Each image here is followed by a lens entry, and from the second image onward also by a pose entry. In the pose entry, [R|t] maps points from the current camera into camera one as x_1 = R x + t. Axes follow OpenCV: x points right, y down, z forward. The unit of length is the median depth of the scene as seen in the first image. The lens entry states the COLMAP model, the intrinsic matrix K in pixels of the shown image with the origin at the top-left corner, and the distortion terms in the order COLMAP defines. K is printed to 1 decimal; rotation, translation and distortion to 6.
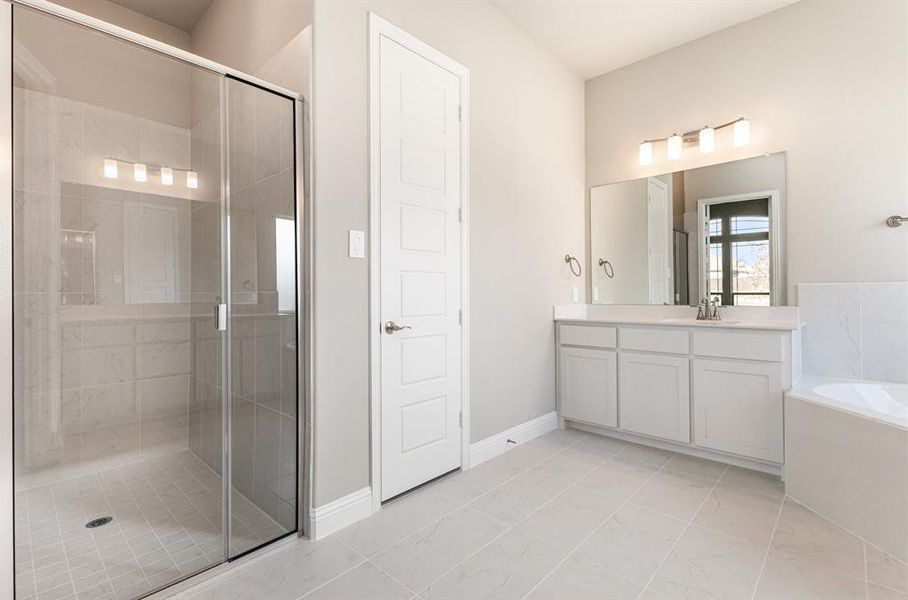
lens RADIAL K [[421.2, 0, 452.5], [0, 421.2, 289.7], [0, 0, 1]] dist [0.003357, -0.000885]
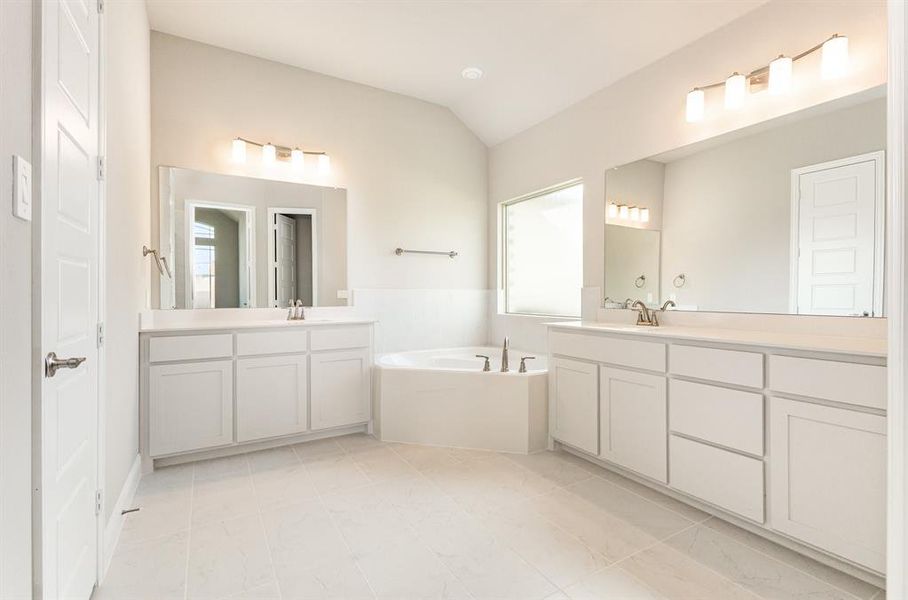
lens RADIAL K [[422.3, 0, 451.6], [0, 422.3, 293.5], [0, 0, 1]] dist [0.003304, -0.000220]
pose [[0.279876, 0.002973, 0.960032, -0.359112], [-0.009386, 0.999956, -0.000361, -0.001877], [-0.959990, -0.008910, 0.279892, 0.284425]]
